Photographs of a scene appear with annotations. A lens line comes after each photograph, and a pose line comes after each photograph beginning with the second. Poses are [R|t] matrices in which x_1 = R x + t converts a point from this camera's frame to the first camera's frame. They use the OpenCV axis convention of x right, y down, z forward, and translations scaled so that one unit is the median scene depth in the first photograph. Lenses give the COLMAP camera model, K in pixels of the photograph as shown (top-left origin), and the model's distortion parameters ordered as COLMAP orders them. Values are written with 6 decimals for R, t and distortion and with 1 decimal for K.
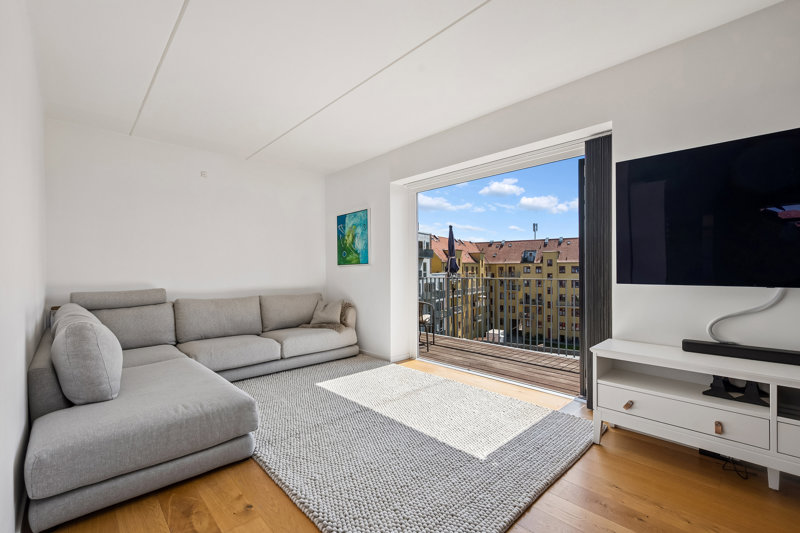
lens RADIAL K [[346.0, 0, 400.0], [0, 346.0, 266.5], [0, 0, 1]] dist [0.000348, -0.000100]
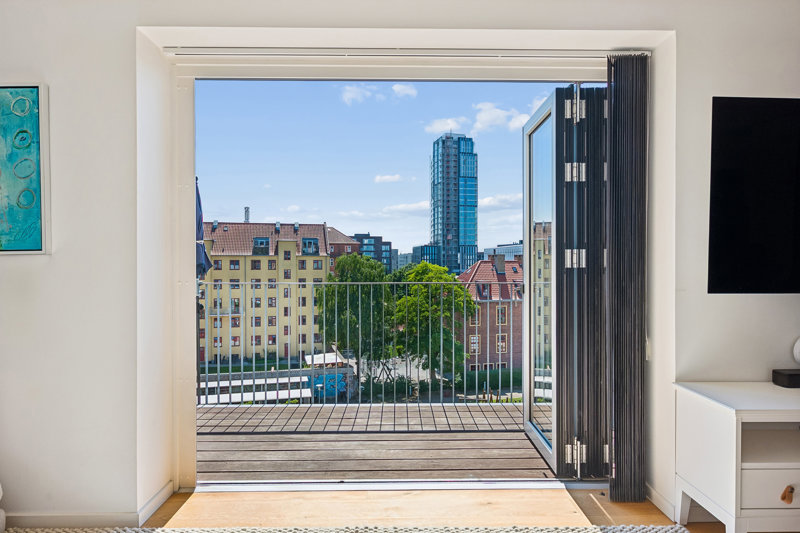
lens RADIAL K [[475.2, 0, 400.0], [0, 475.2, 266.5], [0, 0, 1]] dist [-0.029200, 0.000634]
pose [[0.677874, 0.001972, 0.735176, -0.199773], [-0.012460, 0.999884, 0.008806, -0.000670], [-0.735073, -0.015130, 0.677819, 0.467045]]
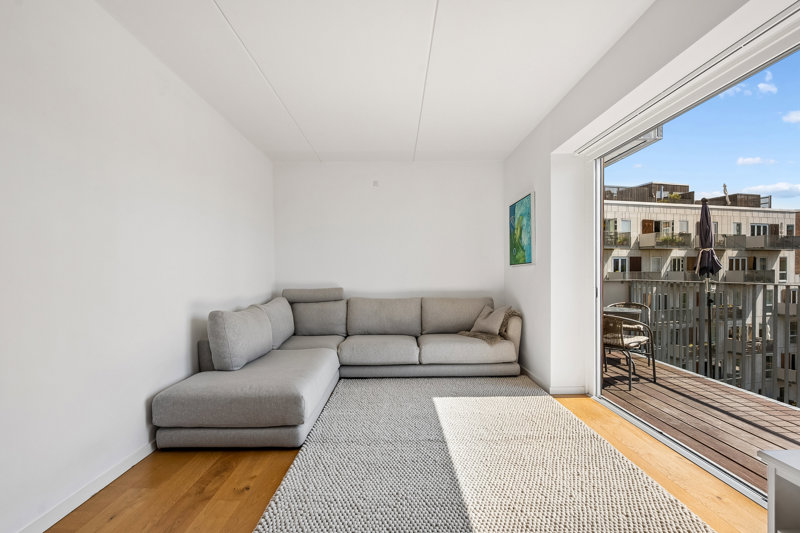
lens RADIAL K [[372.3, 0, 400.7], [0, 372.3, 276.2], [0, 0, 1]] dist [-0.001680, -0.000353]
pose [[0.731014, 0.005250, -0.682342, 0.282443], [0.012890, 0.999686, 0.021502, 0.000112], [0.682240, -0.024513, 0.730717, 0.189436]]
